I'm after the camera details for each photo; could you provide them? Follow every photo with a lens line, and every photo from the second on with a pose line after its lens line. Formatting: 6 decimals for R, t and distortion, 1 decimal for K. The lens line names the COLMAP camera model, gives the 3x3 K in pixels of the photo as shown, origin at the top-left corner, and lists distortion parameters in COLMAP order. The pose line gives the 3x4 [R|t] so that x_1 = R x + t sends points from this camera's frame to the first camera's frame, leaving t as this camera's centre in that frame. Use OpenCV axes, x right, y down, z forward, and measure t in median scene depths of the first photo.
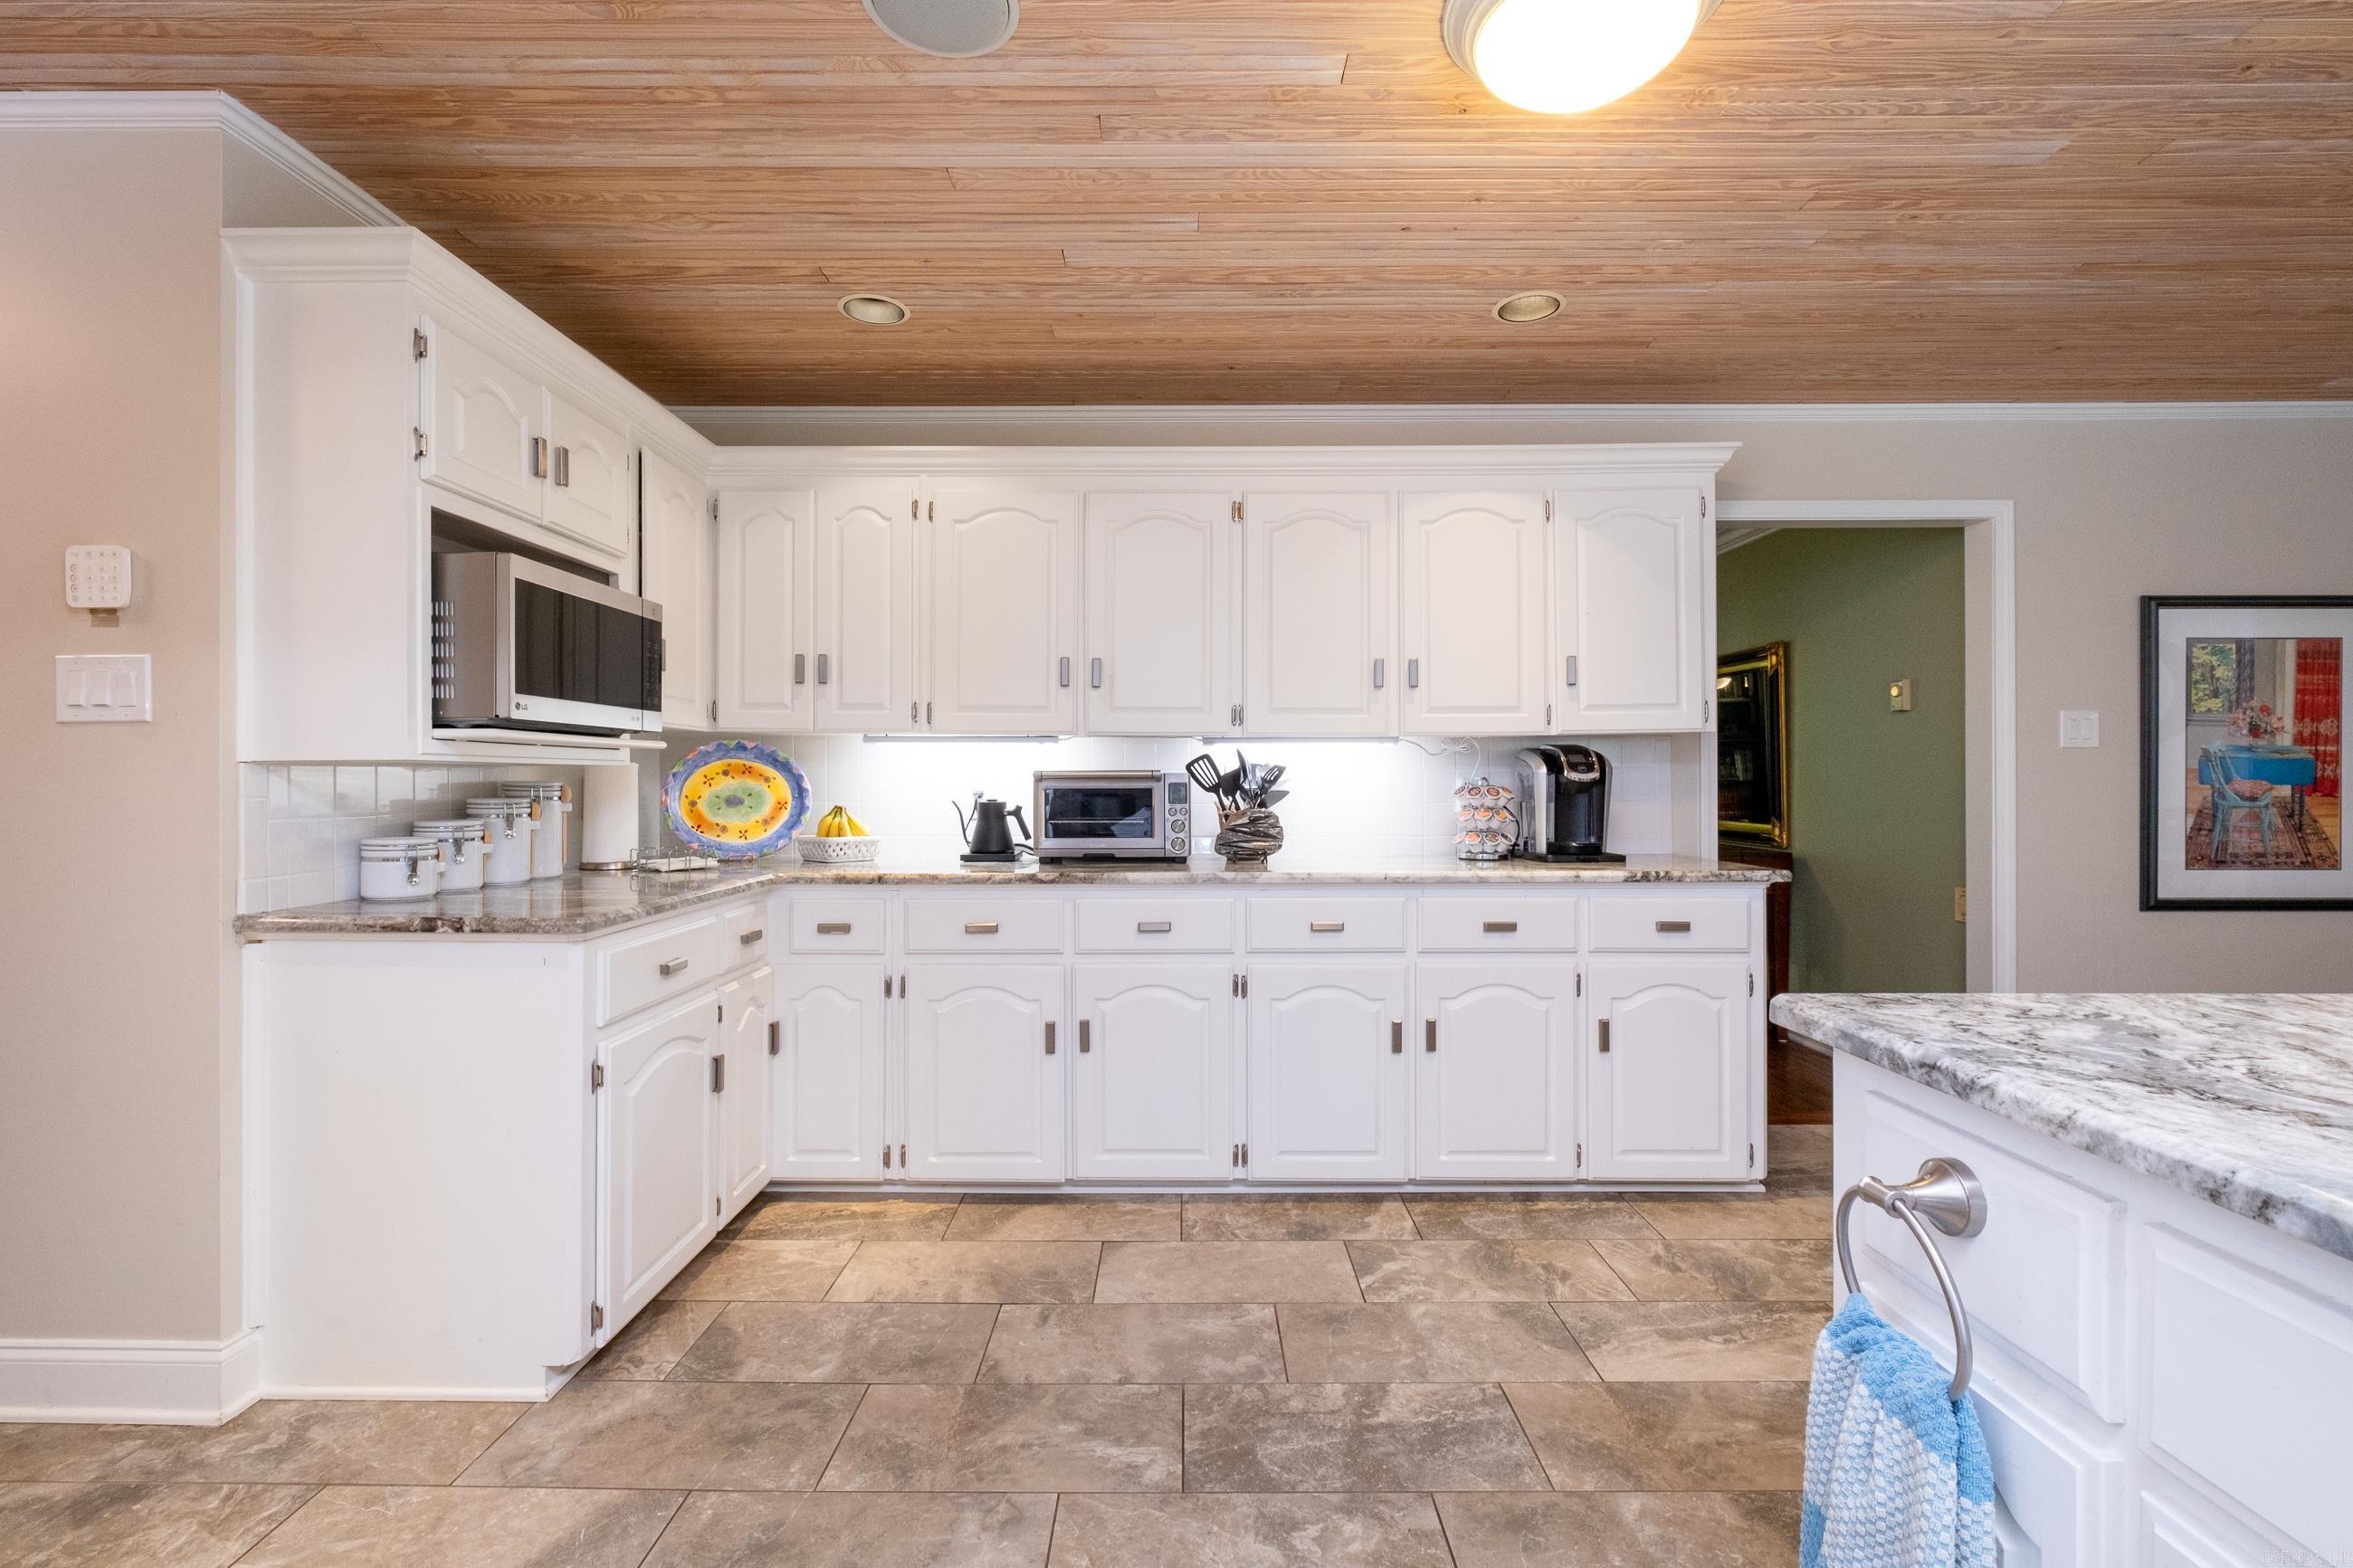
lens RADIAL K [[1033.2, 0, 1162.4], [0, 1033.2, 776.4], [0, 0, 1]] dist [-0.002954, -0.000584]
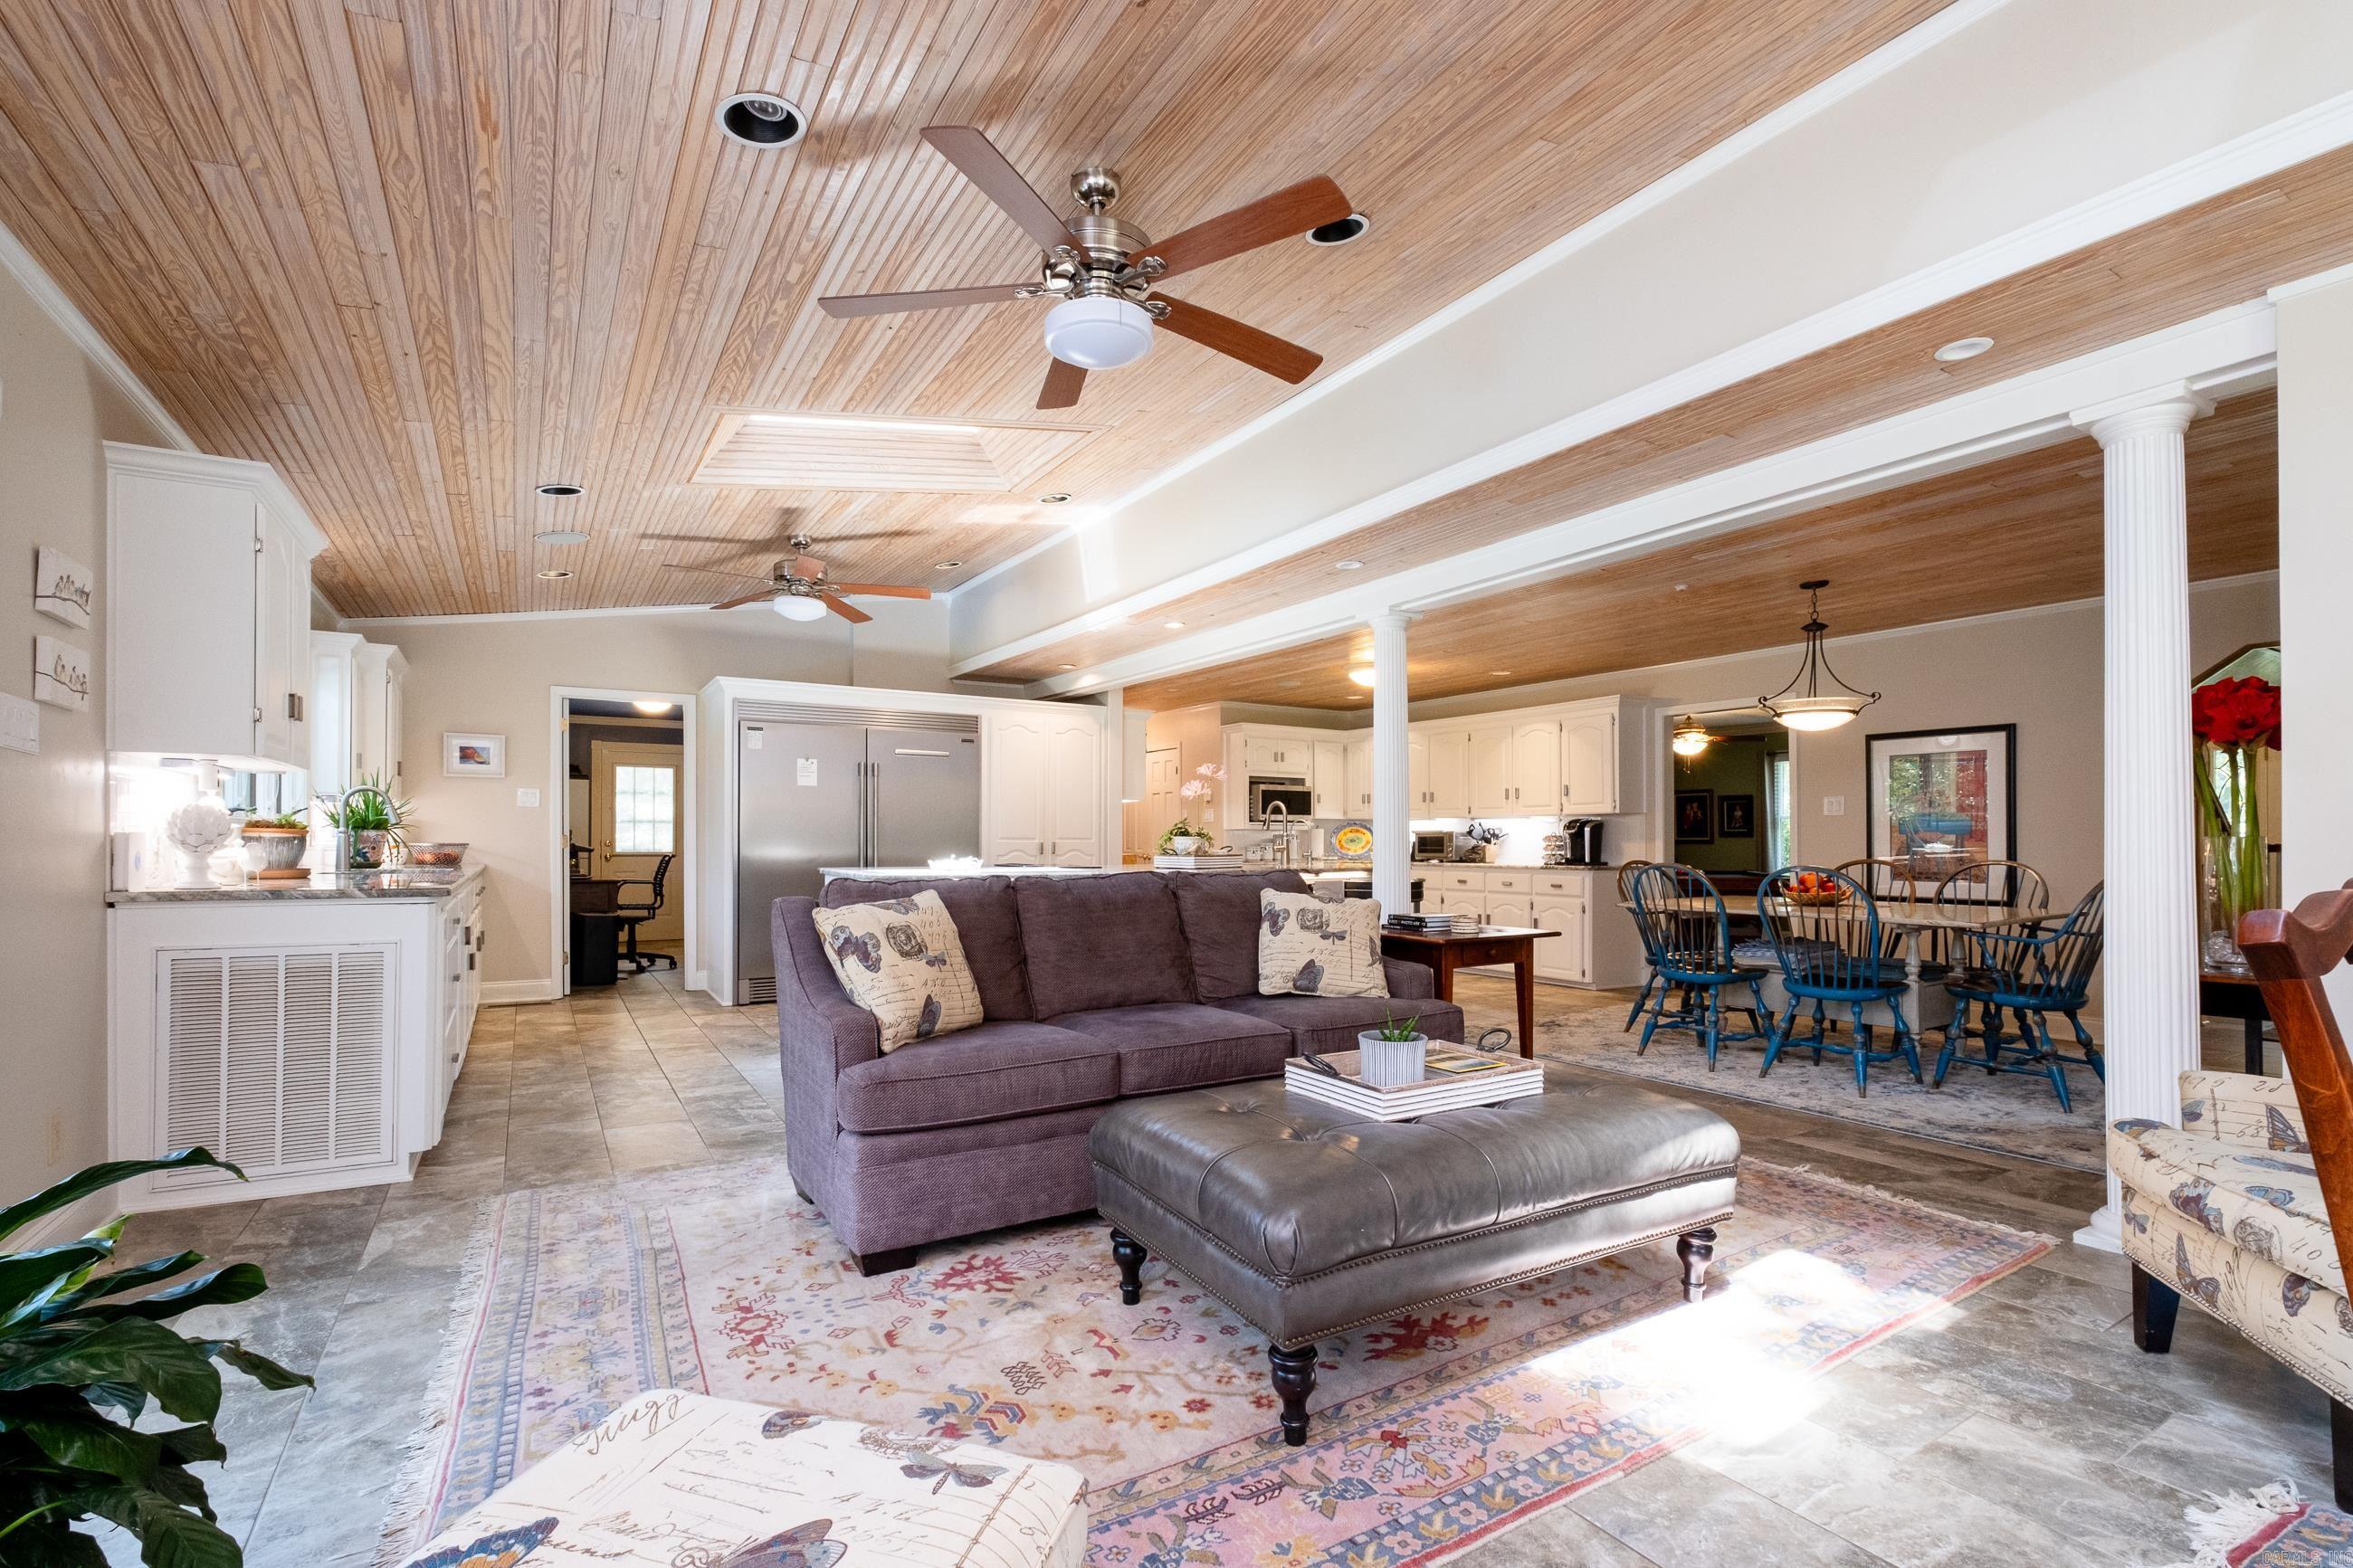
lens RADIAL K [[1030.8, 0, 1134.3], [0, 1030.8, 843.8], [0, 0, 1]] dist [0.019864, -0.000043]
pose [[0.492301, 0.005548, -0.870407, 2.649150], [-0.003114, 0.999985, 0.004612, 0.027875], [0.870419, 0.000440, 0.492311, -1.504741]]
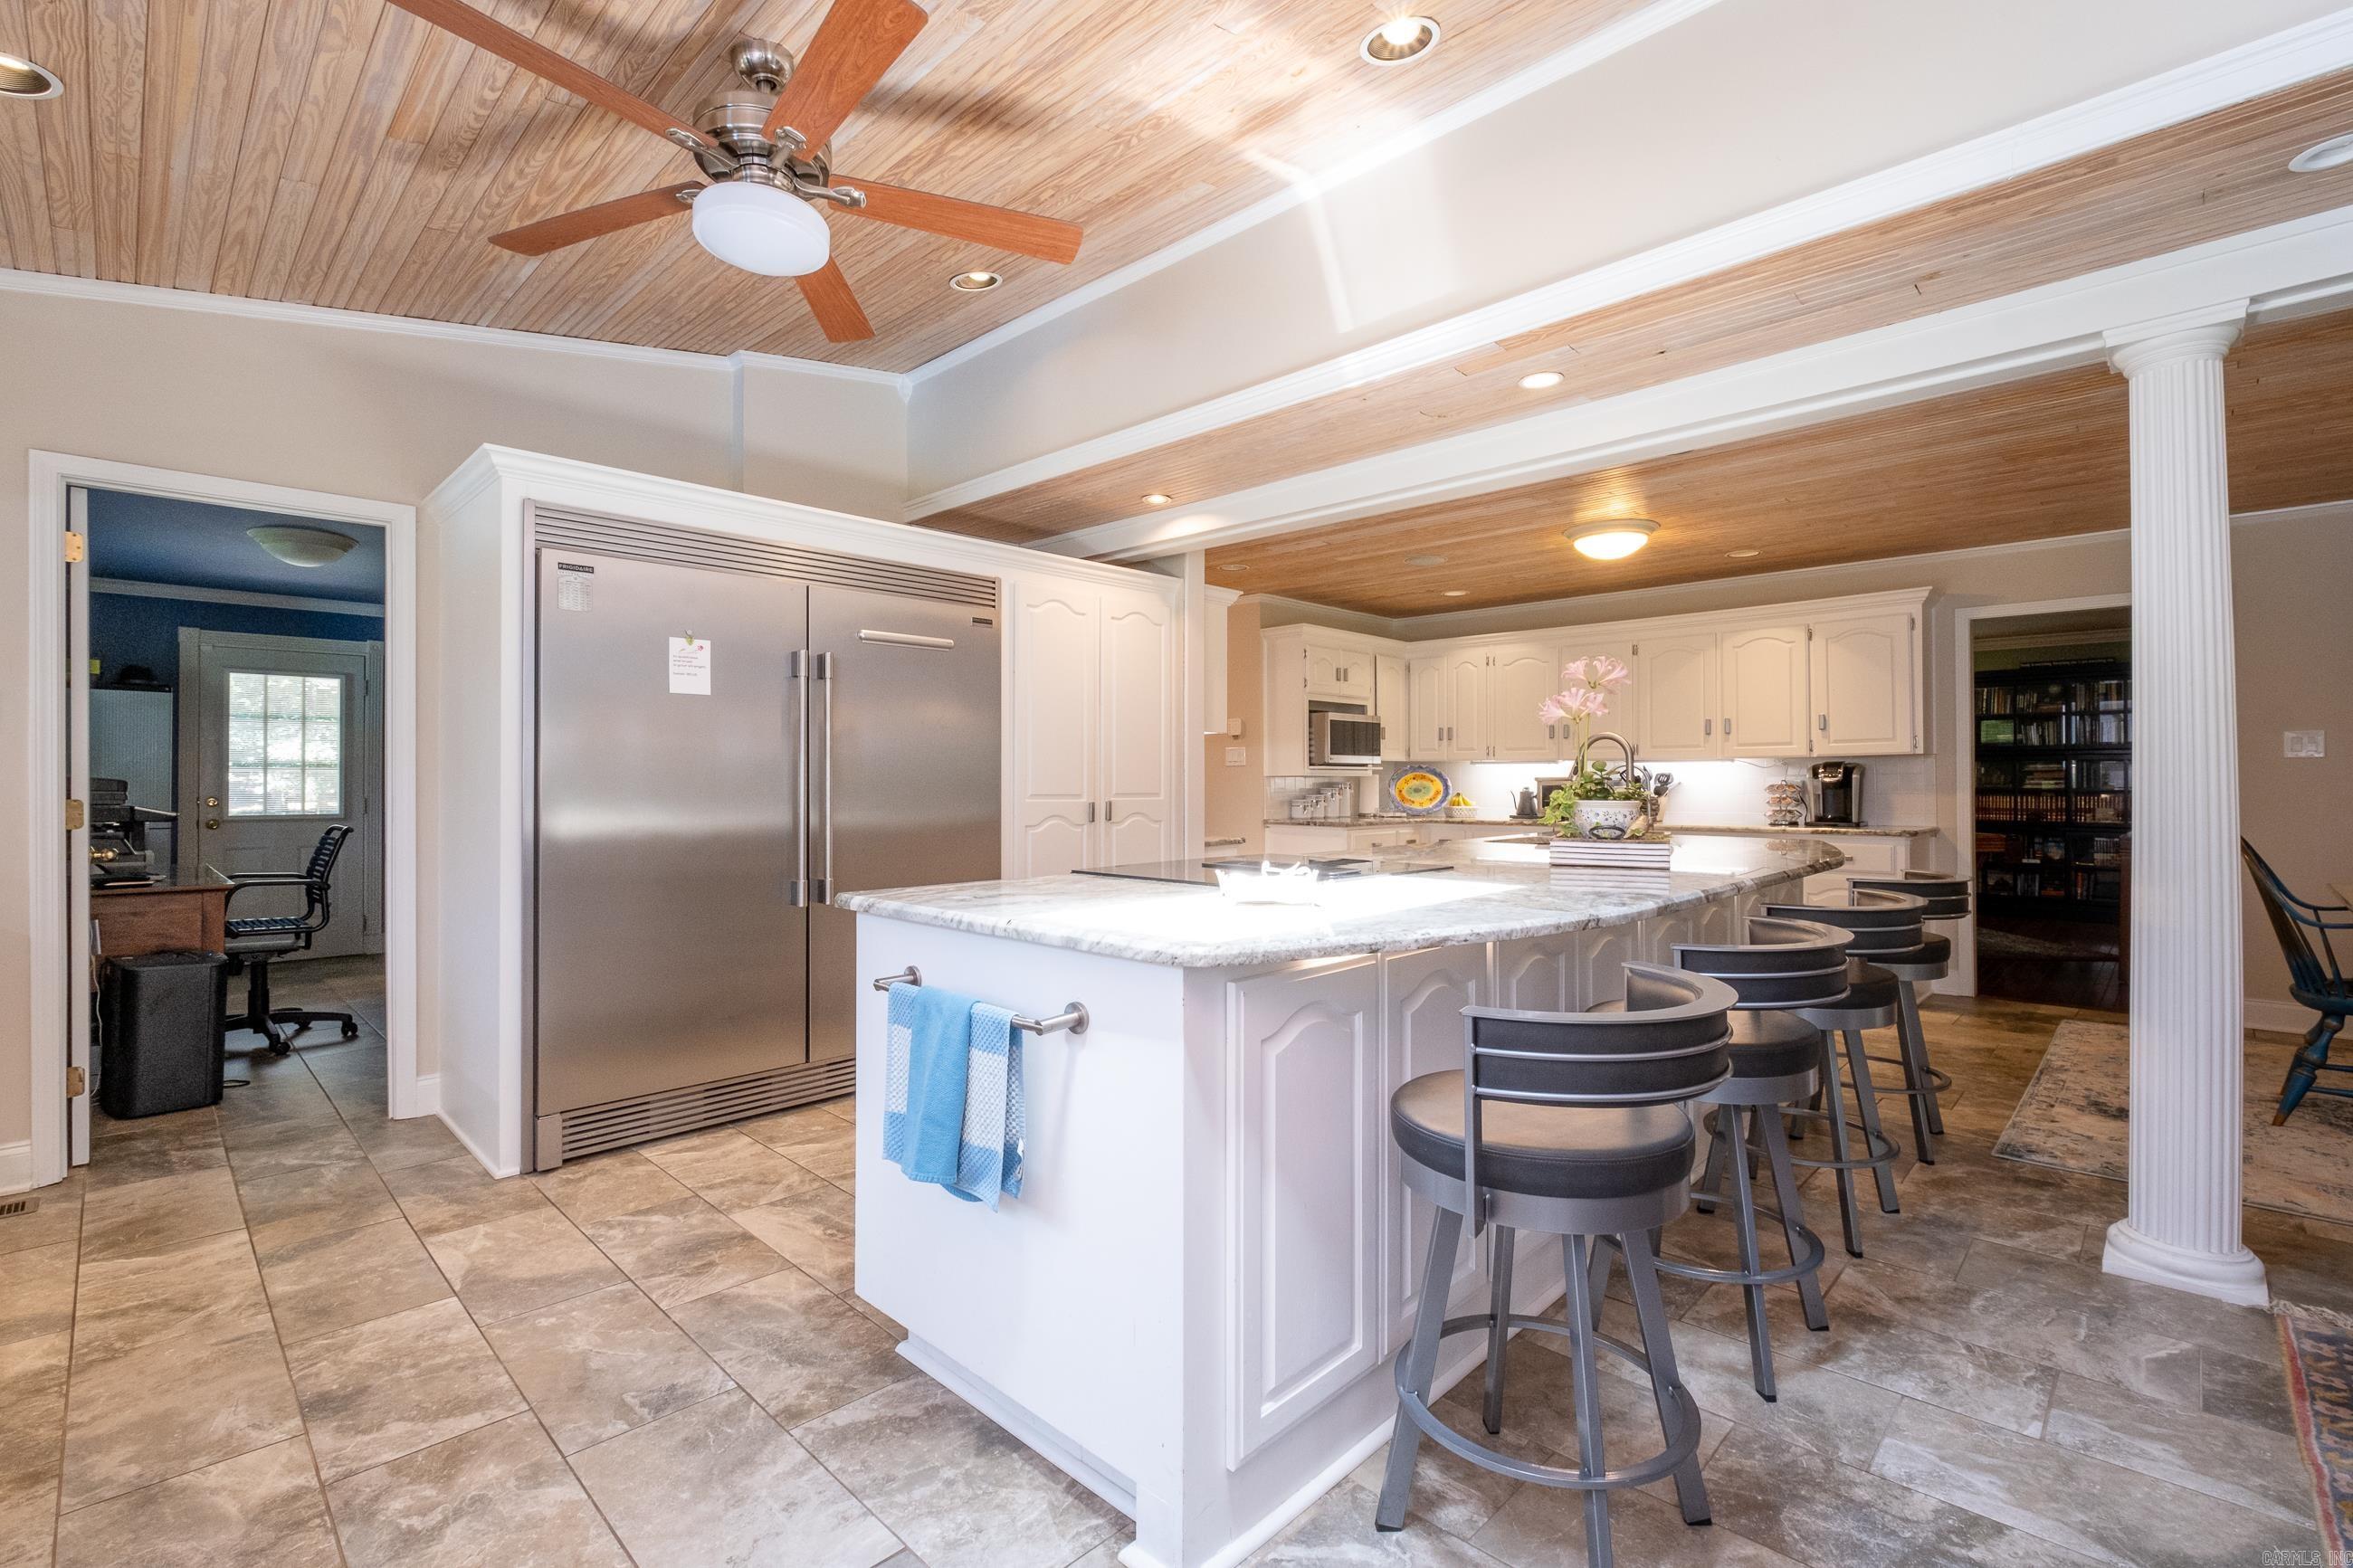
lens RADIAL K [[1016.6, 0, 1165.2], [0, 1016.6, 781.8], [0, 0, 1]] dist [-0.002255, 0.000009]
pose [[0.710575, 0.001057, -0.703620, 1.070663], [0.001130, 0.999996, 0.002644, -0.003242], [0.703620, -0.002674, 0.710571, -1.397101]]
